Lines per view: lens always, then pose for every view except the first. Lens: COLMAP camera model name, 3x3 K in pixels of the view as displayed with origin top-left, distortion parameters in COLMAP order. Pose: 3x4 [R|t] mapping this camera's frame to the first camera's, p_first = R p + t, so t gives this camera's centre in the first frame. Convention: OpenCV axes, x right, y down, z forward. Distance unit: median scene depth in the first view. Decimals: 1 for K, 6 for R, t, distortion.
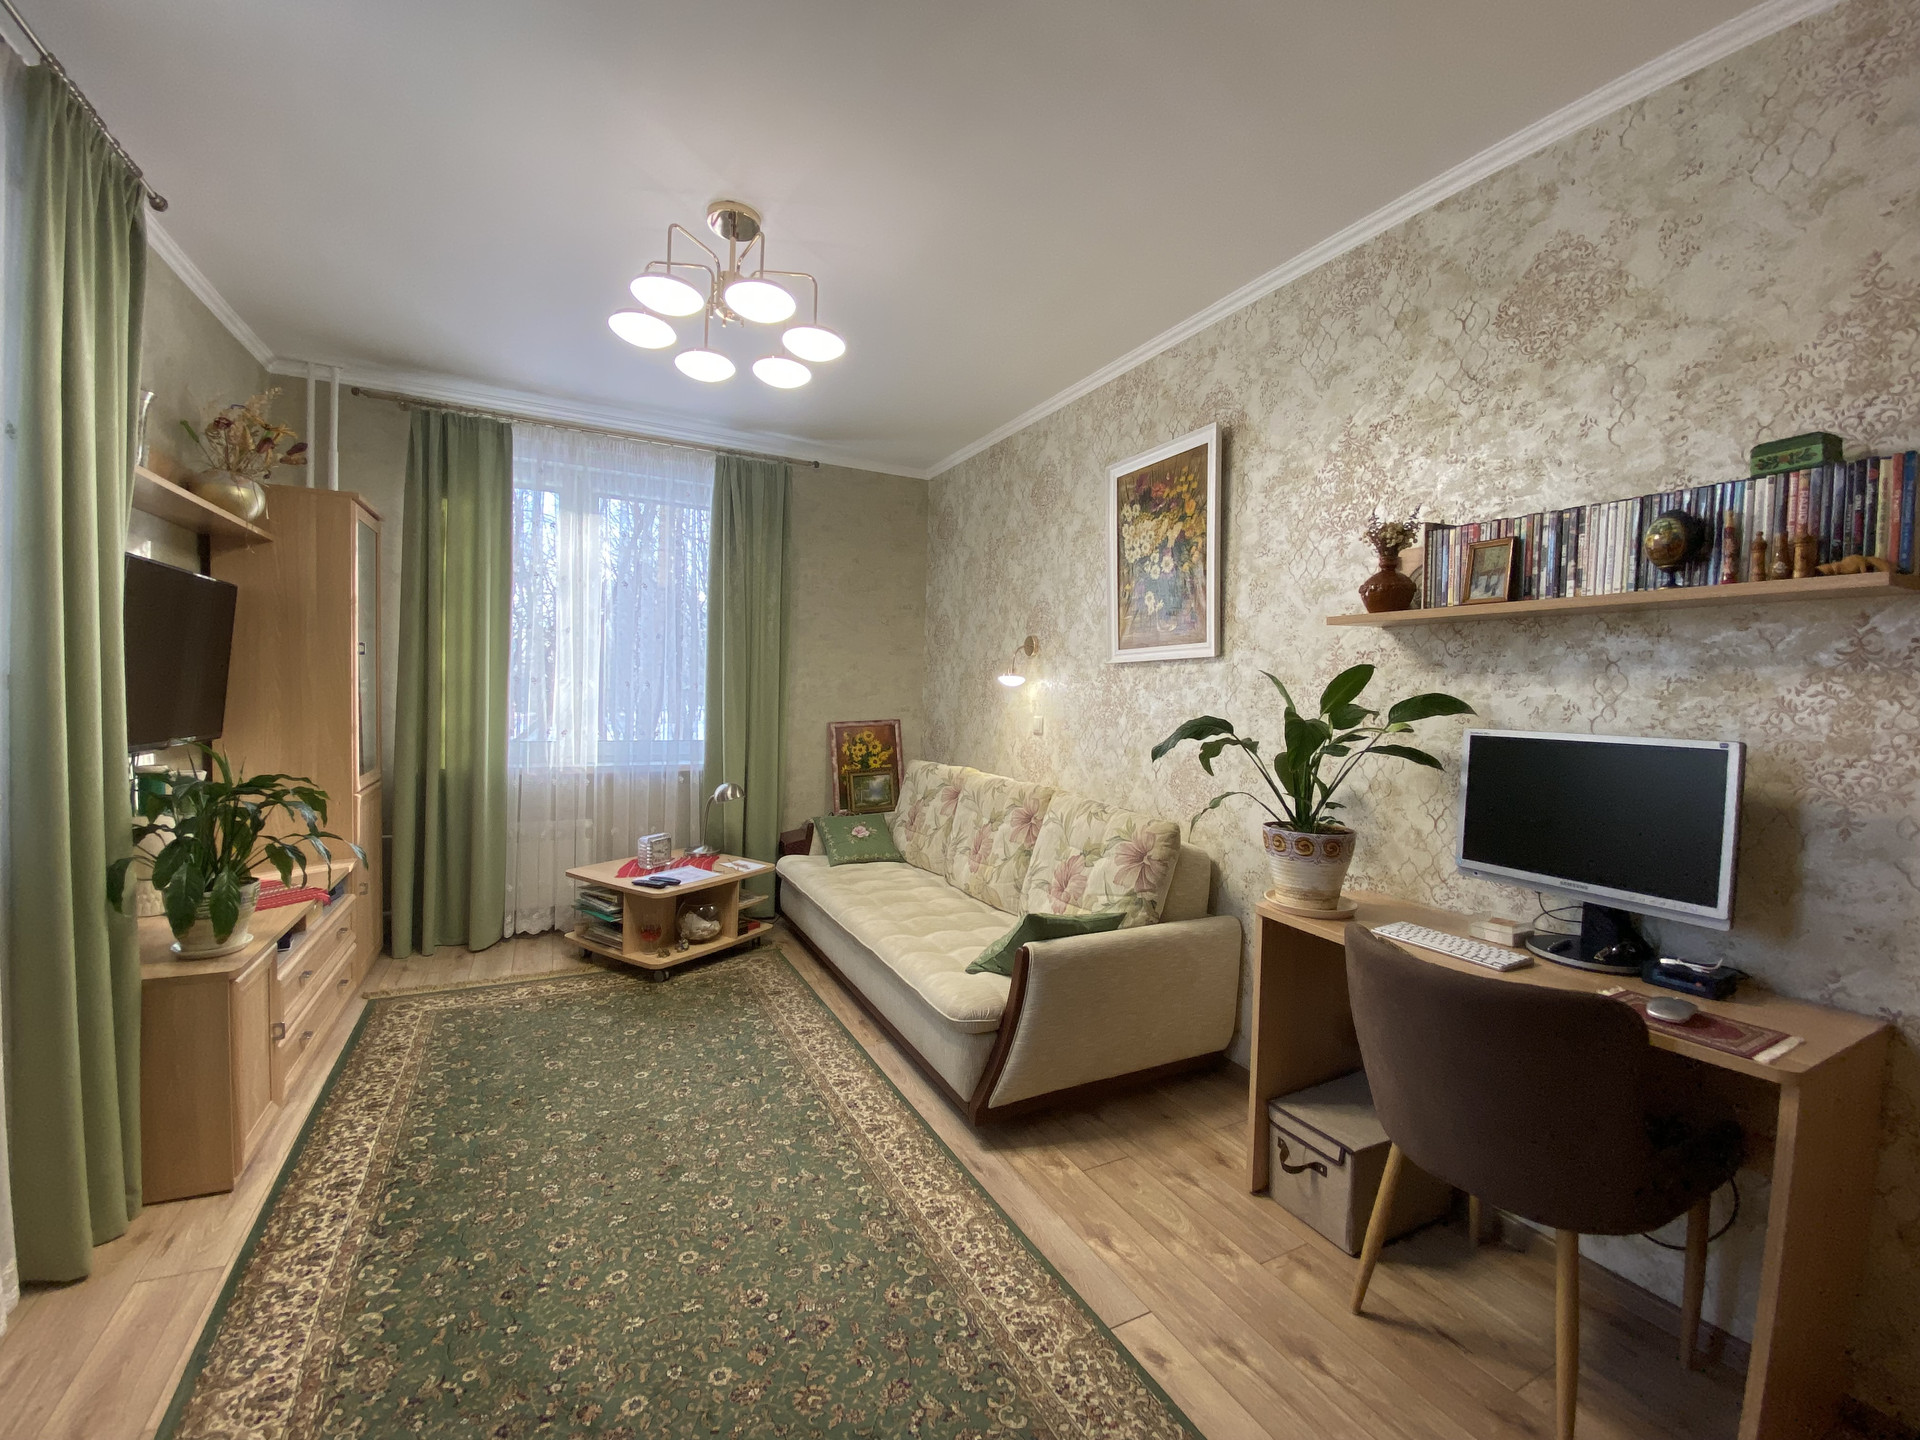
lens RADIAL K [[791.1, 0, 960.0], [0, 791.1, 720.0], [0, 0, 1]] dist [0.020757, -0.017335]
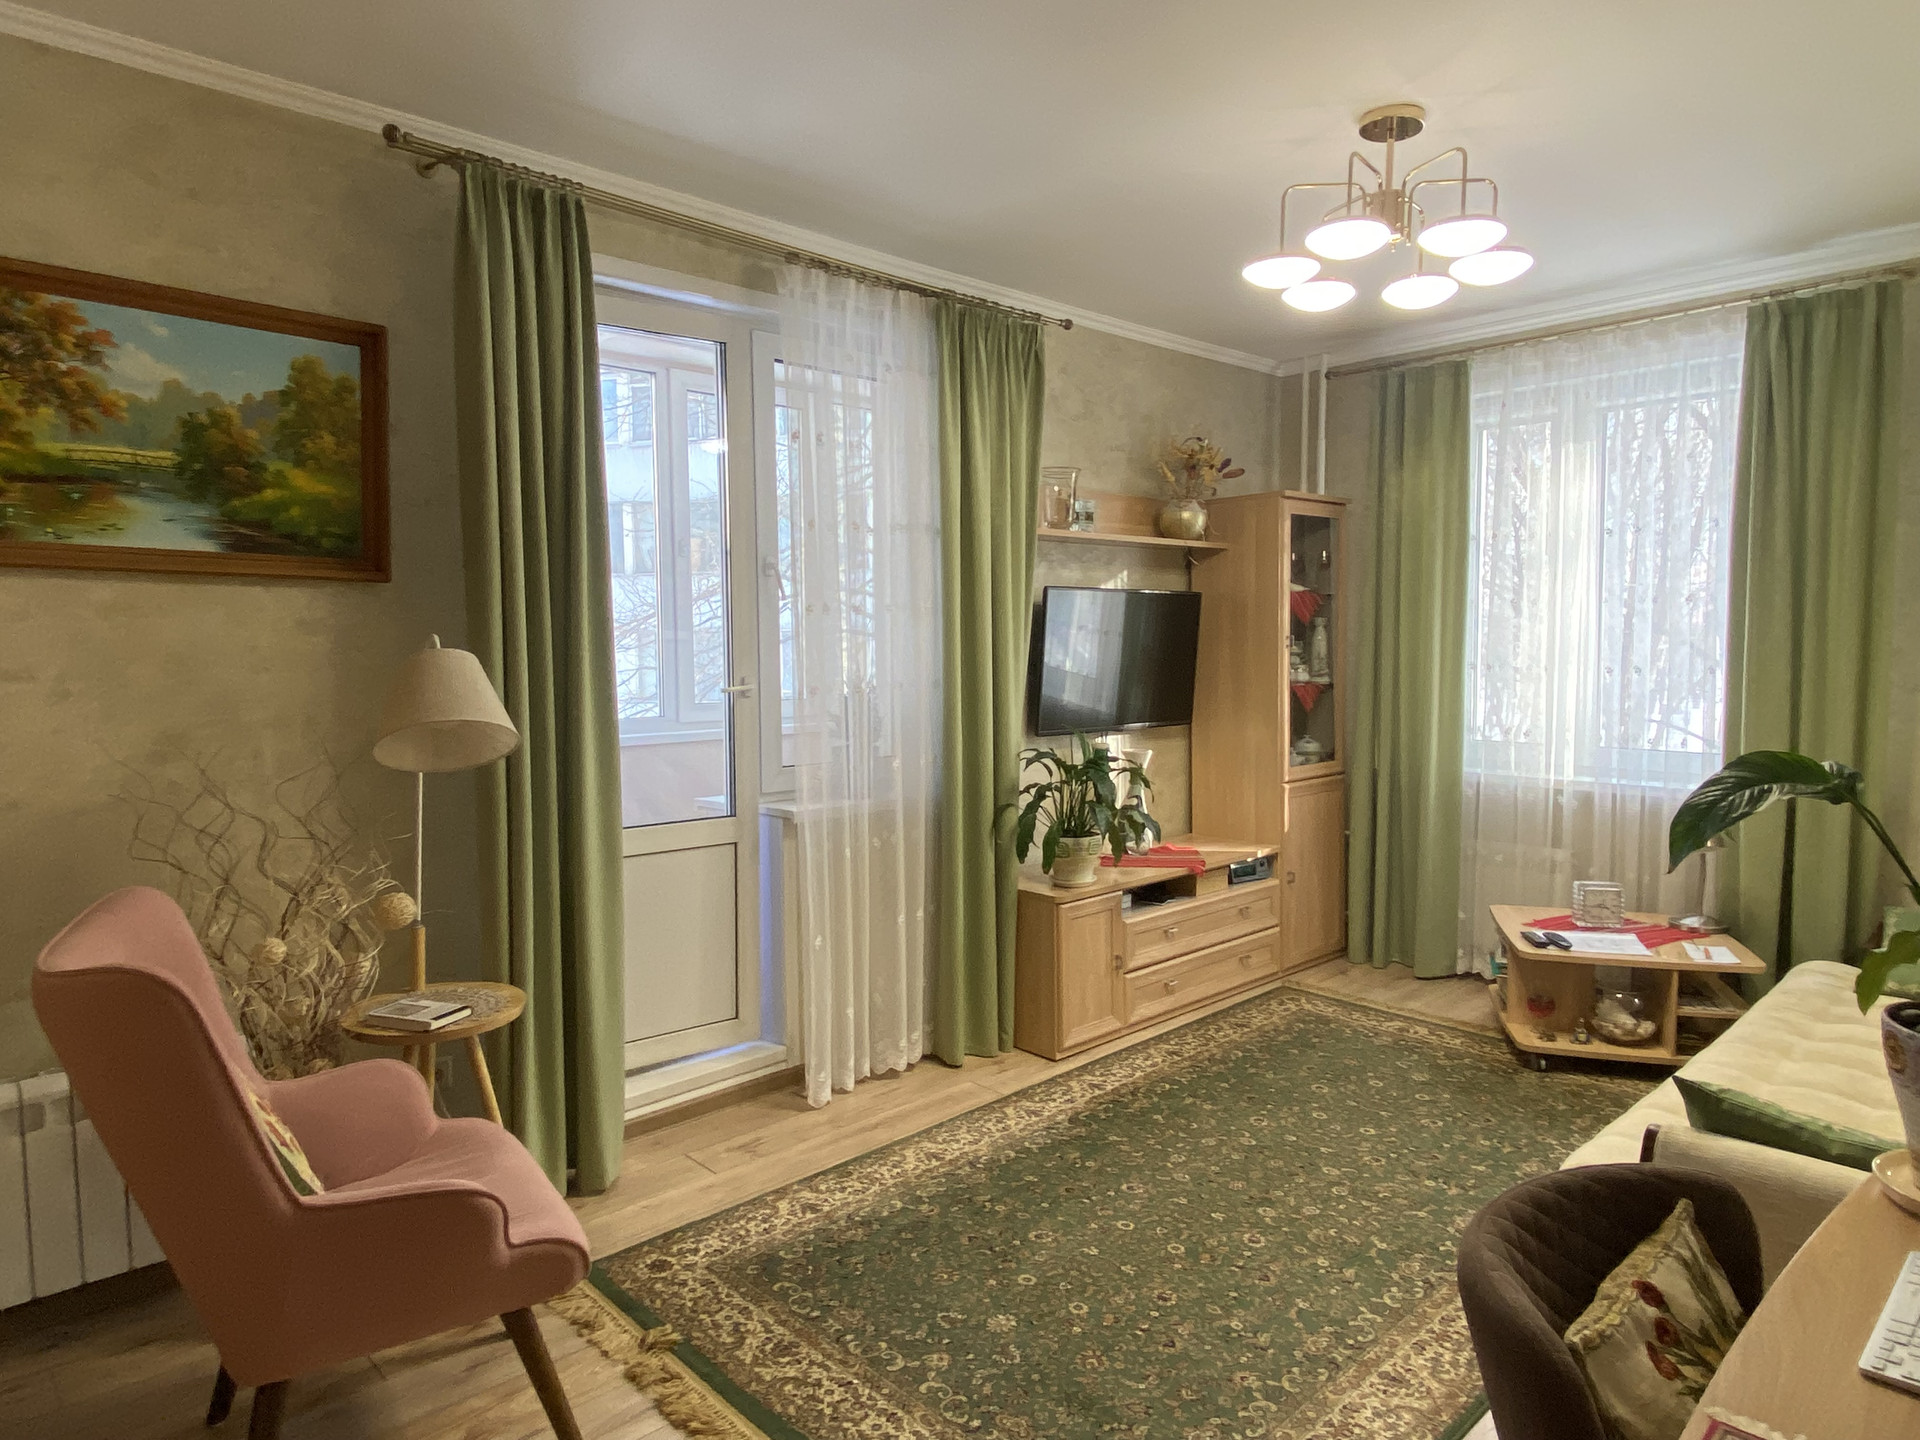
lens RADIAL K [[1180.2, 0, 960.0], [0, 1180.2, 720.0], [0, 0, 1]] dist [0.052260, -0.001018]
pose [[0.293568, 0.038125, -0.955178, 0.648464], [-0.024101, 0.999182, 0.032474, -0.030583], [0.955634, 0.013487, 0.294247, 0.173158]]
